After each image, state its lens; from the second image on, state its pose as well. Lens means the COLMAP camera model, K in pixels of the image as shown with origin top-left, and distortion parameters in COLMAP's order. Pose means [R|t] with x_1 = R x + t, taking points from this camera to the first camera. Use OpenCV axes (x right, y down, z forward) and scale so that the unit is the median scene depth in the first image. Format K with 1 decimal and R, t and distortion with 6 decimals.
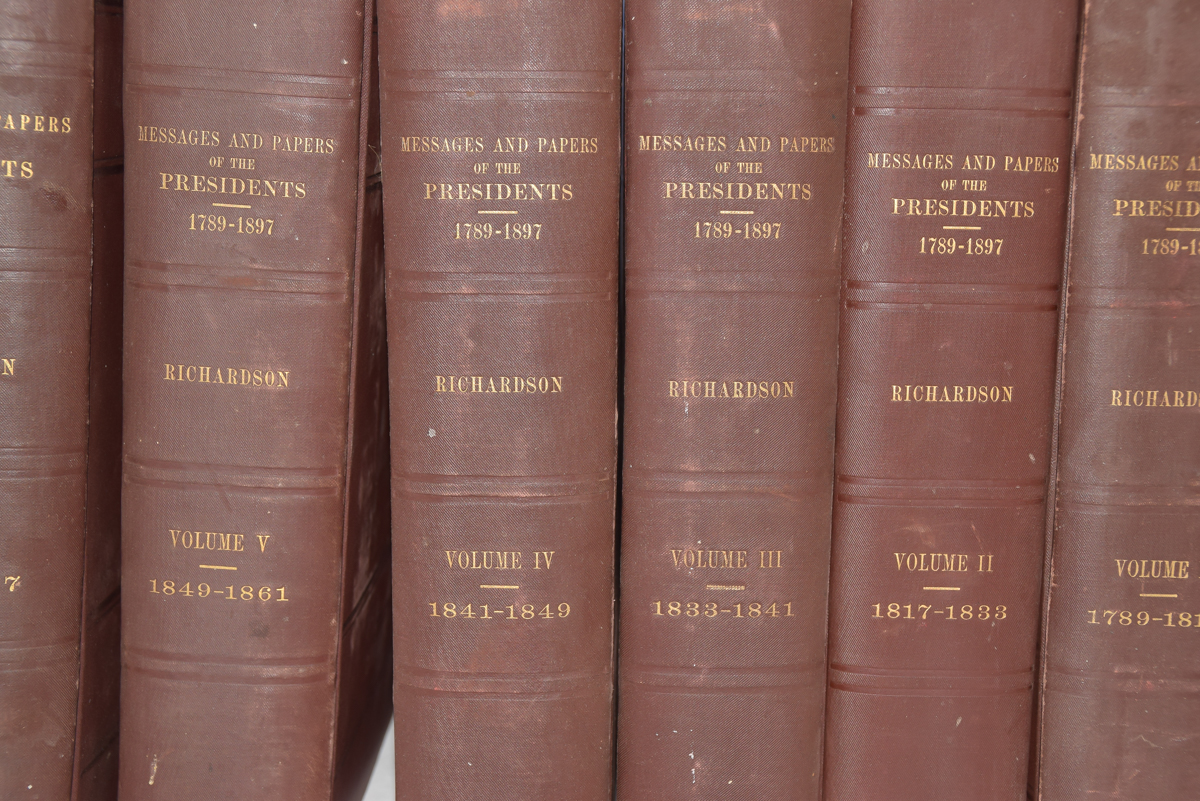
lens RADIAL K [[2045.2, 0, 600.0], [0, 2045.2, 400.5], [0, 0, 1]] dist [0.090746, 0.099462]
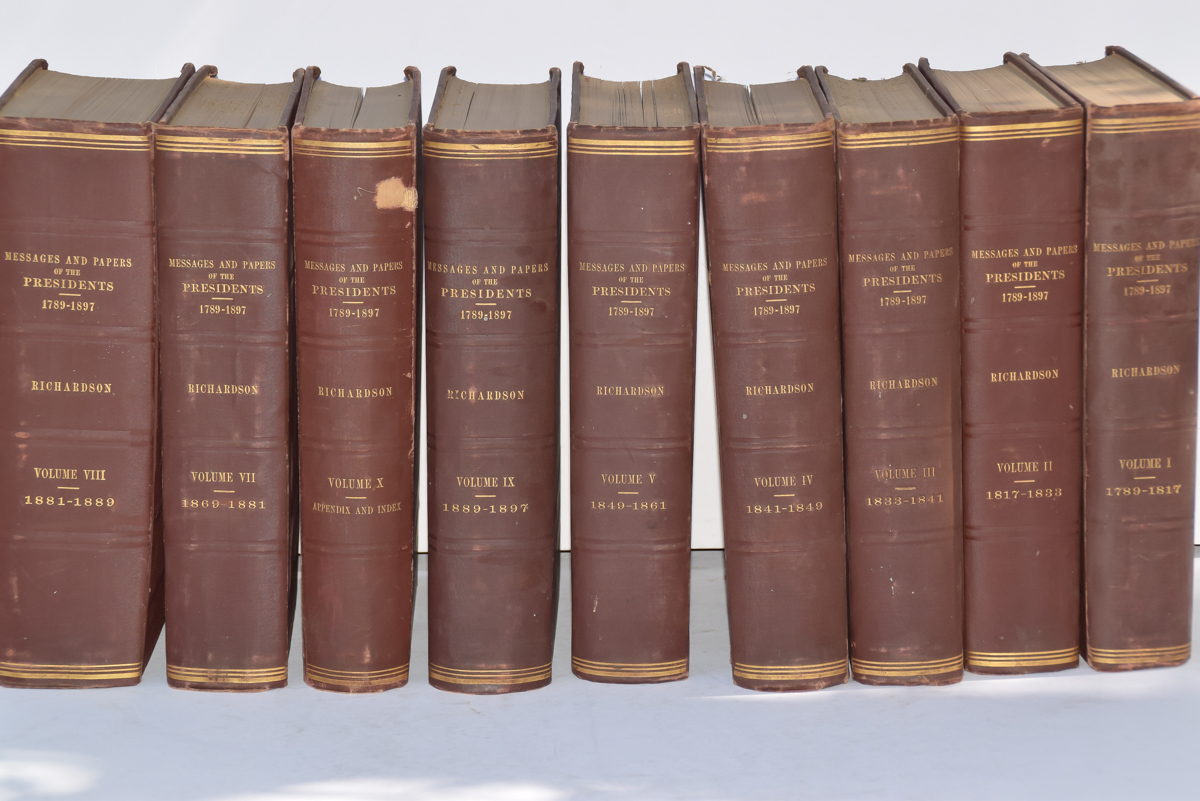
lens RADIAL K [[3758.7, 0, 556.8], [0, 3758.7, 441.2], [0, 0, 1]] dist [0.466807, 1.099076]
pose [[0.998279, -0.058364, -0.005692, -0.232205], [0.058641, 0.993448, 0.098089, -0.305644], [-0.000070, -0.098254, 0.995161, -2.402177]]
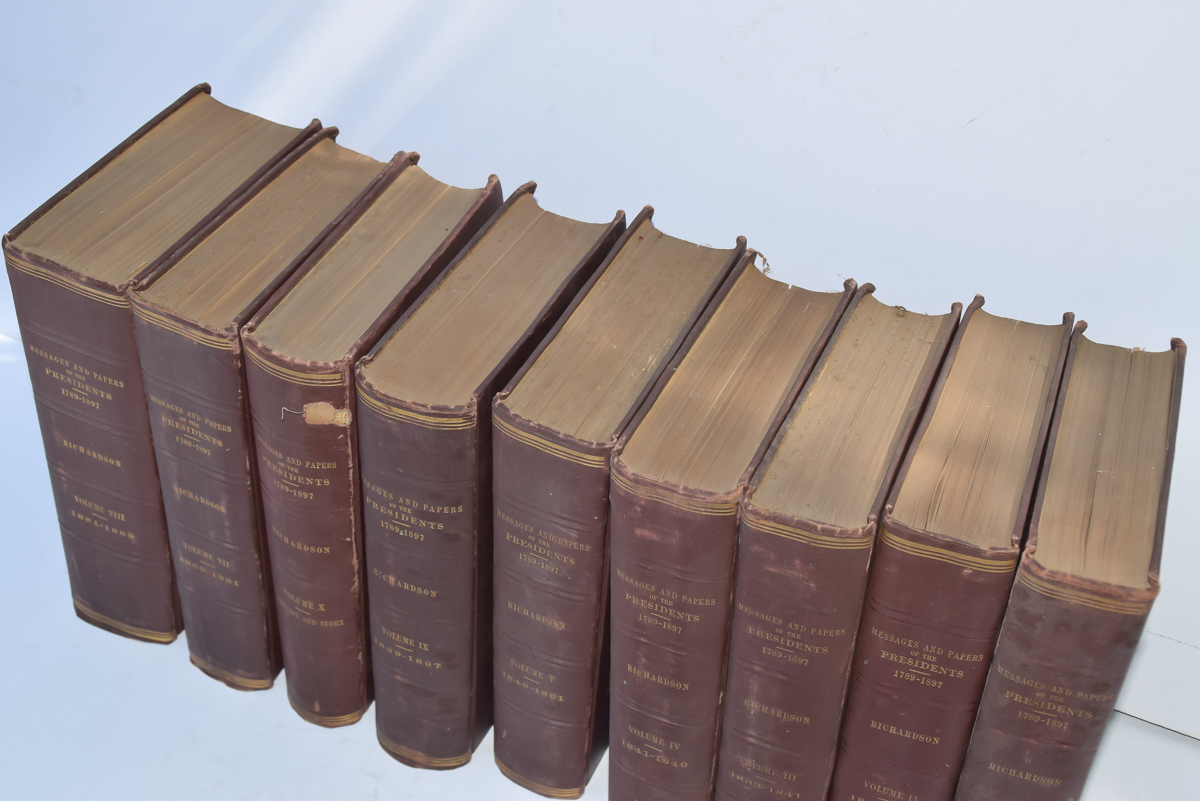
lens RADIAL K [[1605.4, 0, 578.8], [0, 1605.4, 400.6], [0, 0, 1]] dist [-0.006875, 0.082087]
pose [[0.916240, 0.253796, -0.309987, 0.277063], [-0.061487, 0.853664, 0.517181, -0.980700], [0.395883, -0.454802, 0.797767, -0.108584]]
